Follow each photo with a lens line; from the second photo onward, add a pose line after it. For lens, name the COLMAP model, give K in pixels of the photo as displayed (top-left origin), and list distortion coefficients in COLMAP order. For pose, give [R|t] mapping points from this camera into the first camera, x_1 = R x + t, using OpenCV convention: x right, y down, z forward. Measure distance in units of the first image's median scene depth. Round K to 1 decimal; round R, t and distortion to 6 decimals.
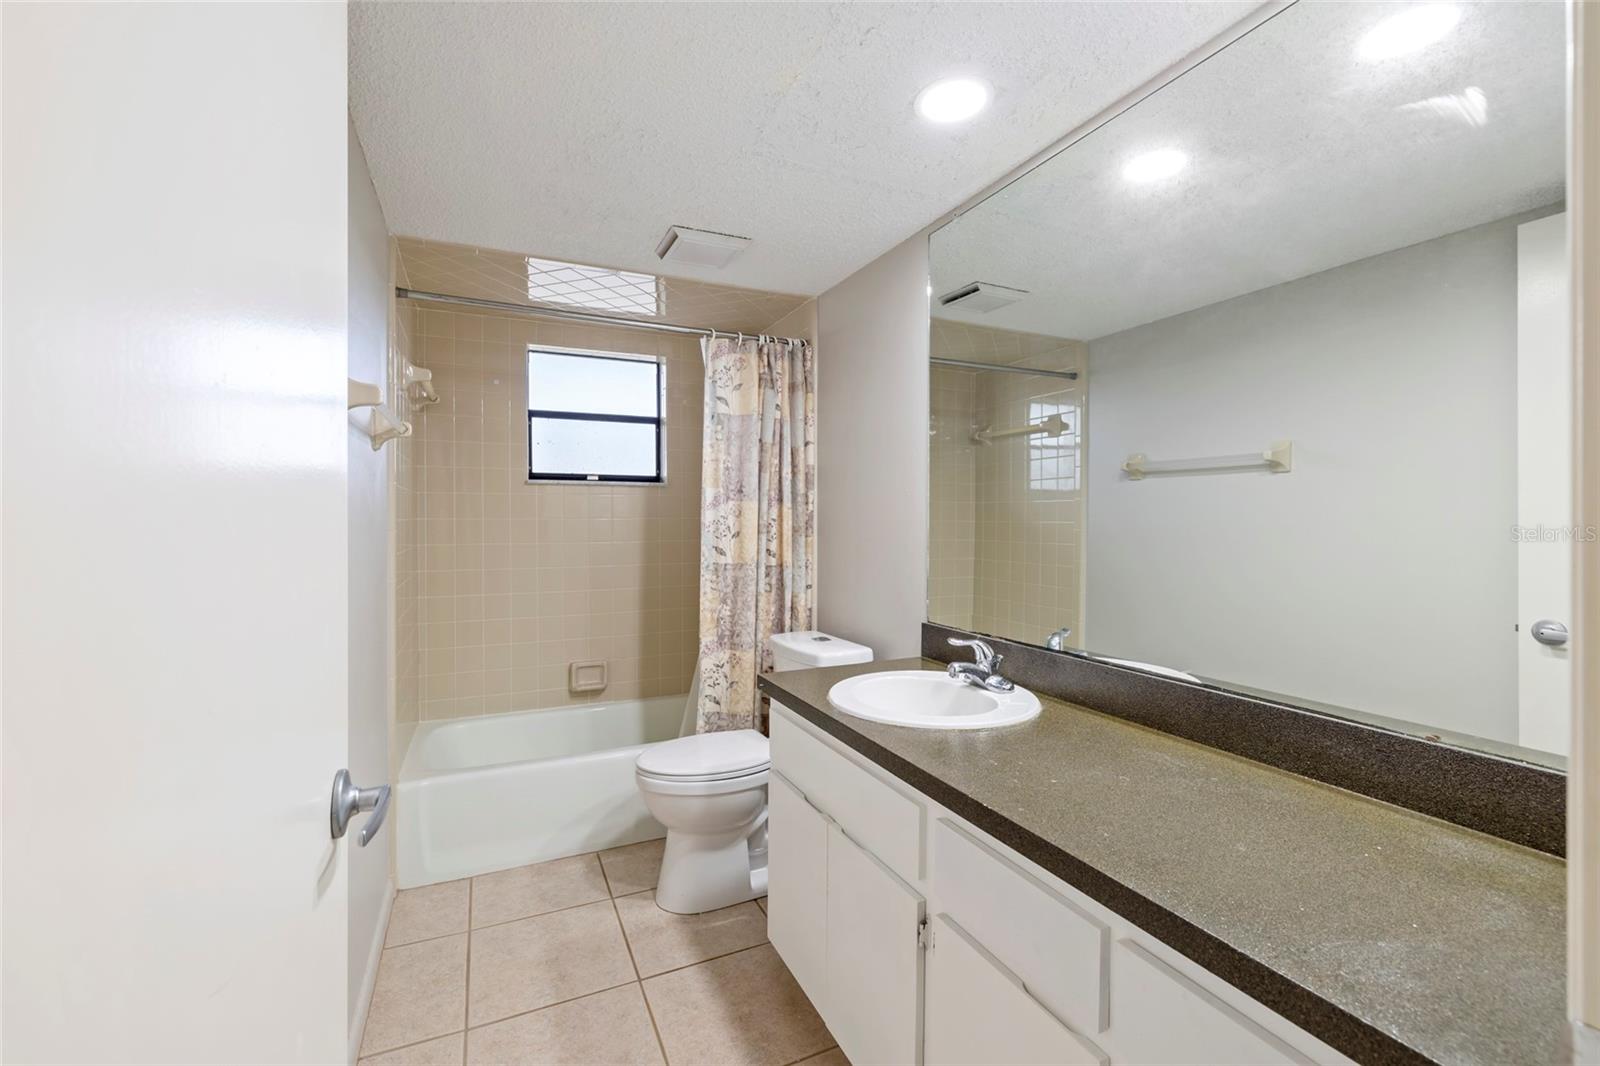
lens RADIAL K [[668.2, 0, 788.5], [0, 668.2, 520.2], [0, 0, 1]] dist [-0.000981, 0.000234]
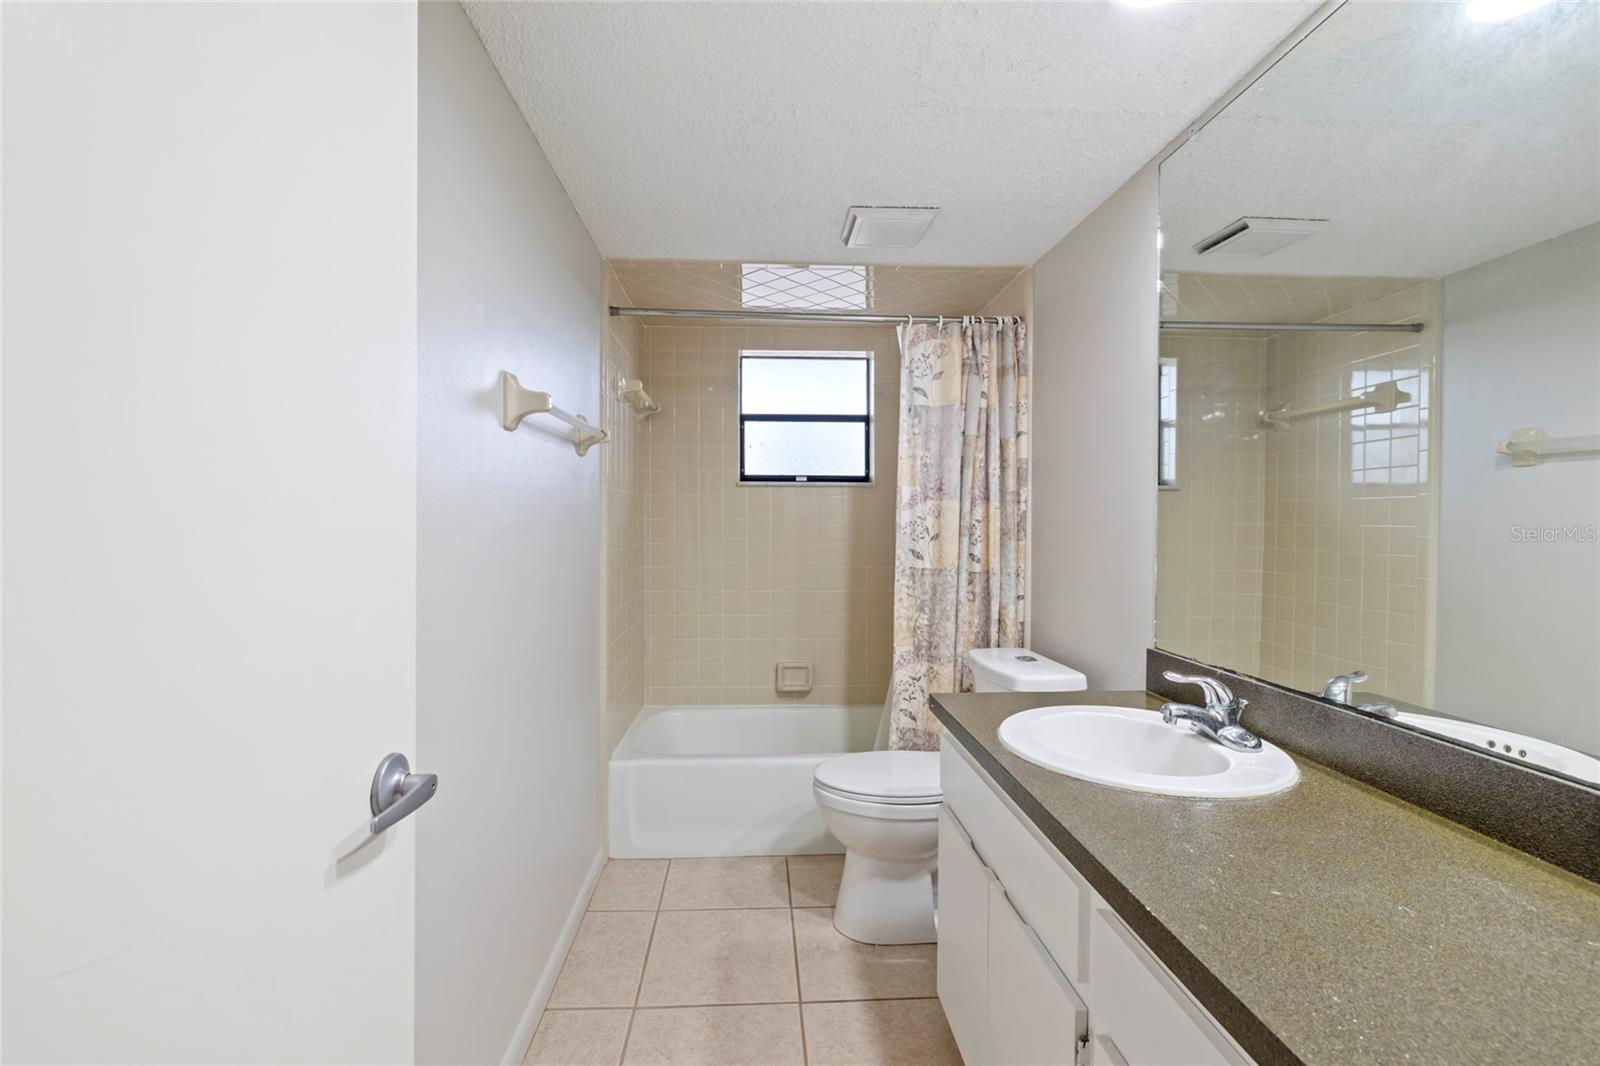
lens RADIAL K [[674.5, 0, 790.8], [0, 674.5, 523.7], [0, 0, 1]] dist [-0.000308, 0.000515]
pose [[0.928958, 0.004478, -0.370158, 0.080156], [-0.004541, 0.999989, 0.000702, 0.003624], [0.370157, 0.001029, 0.928968, 0.069131]]
